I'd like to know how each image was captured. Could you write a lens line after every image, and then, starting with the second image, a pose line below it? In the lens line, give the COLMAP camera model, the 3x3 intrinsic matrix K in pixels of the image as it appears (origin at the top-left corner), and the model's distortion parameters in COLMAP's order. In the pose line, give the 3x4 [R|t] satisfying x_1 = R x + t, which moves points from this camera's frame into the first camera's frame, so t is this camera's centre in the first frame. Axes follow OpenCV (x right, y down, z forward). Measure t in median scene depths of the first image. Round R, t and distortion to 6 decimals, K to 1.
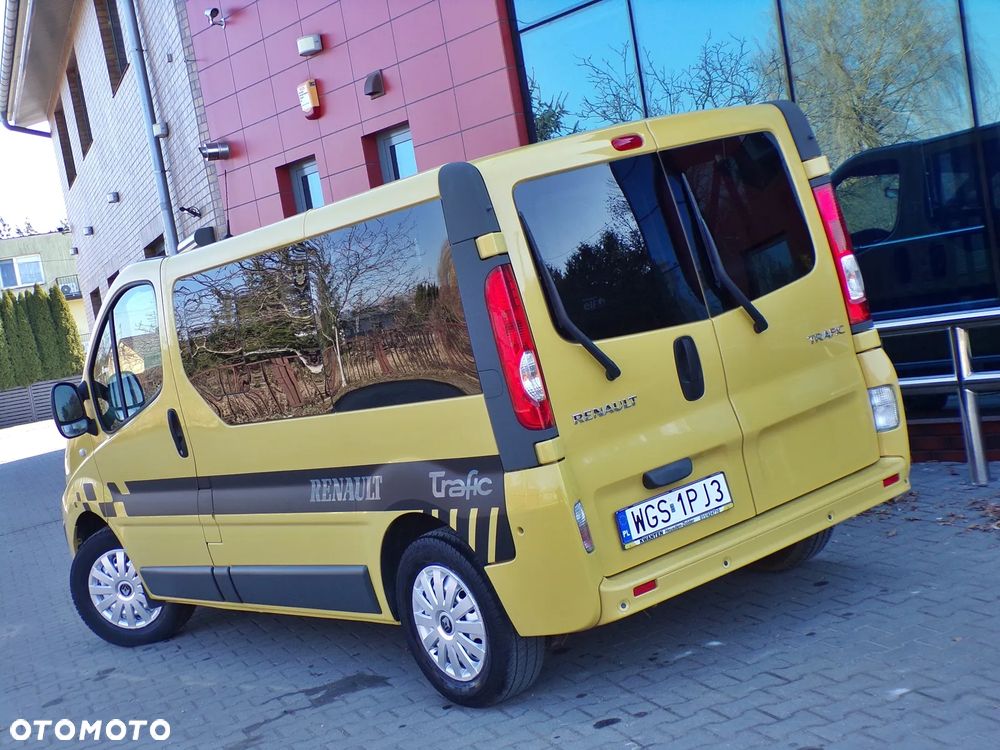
lens RADIAL K [[1596.4, 0, 500.0], [0, 1596.4, 375.0], [0, 0, 1]] dist [0.139709, 0.074112]
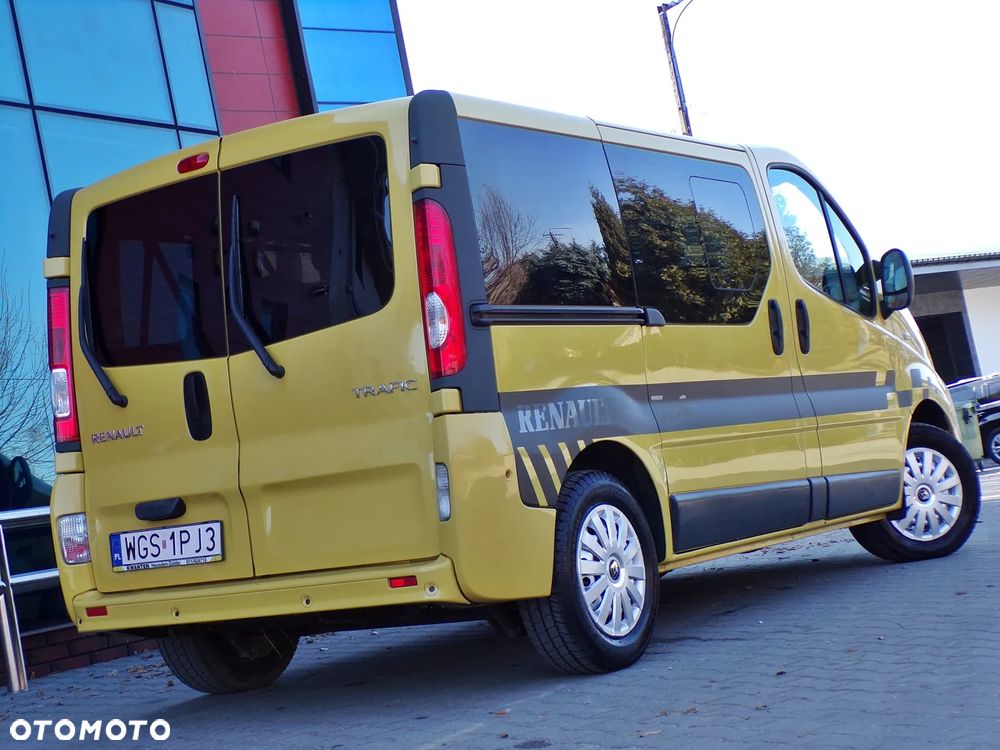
lens RADIAL K [[1704.9, 0, 500.0], [0, 1704.9, 375.0], [0, 0, 1]] dist [0.238397, 0.091625]
pose [[0.291075, 0.141548, -0.946171, 1.114976], [-0.014796, 0.989542, 0.143485, -0.168801], [0.956586, -0.027766, 0.290125, 0.862491]]
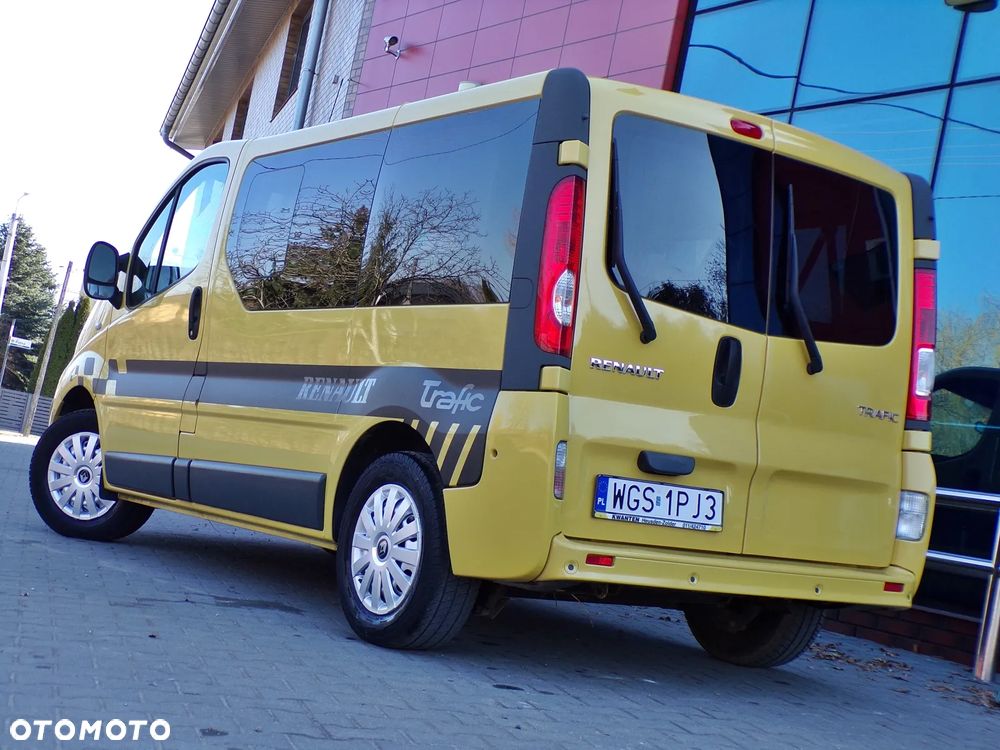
lens RADIAL K [[1596.4, 0, 500.0], [0, 1596.4, 375.0], [0, 0, 1]] dist [0.139709, 0.074112]
pose [[0.934438, 0.350196, -0.064716, 0.055226], [-0.355662, 0.926951, -0.119445, 0.152353], [0.018160, 0.134631, 0.990729, 0.079060]]
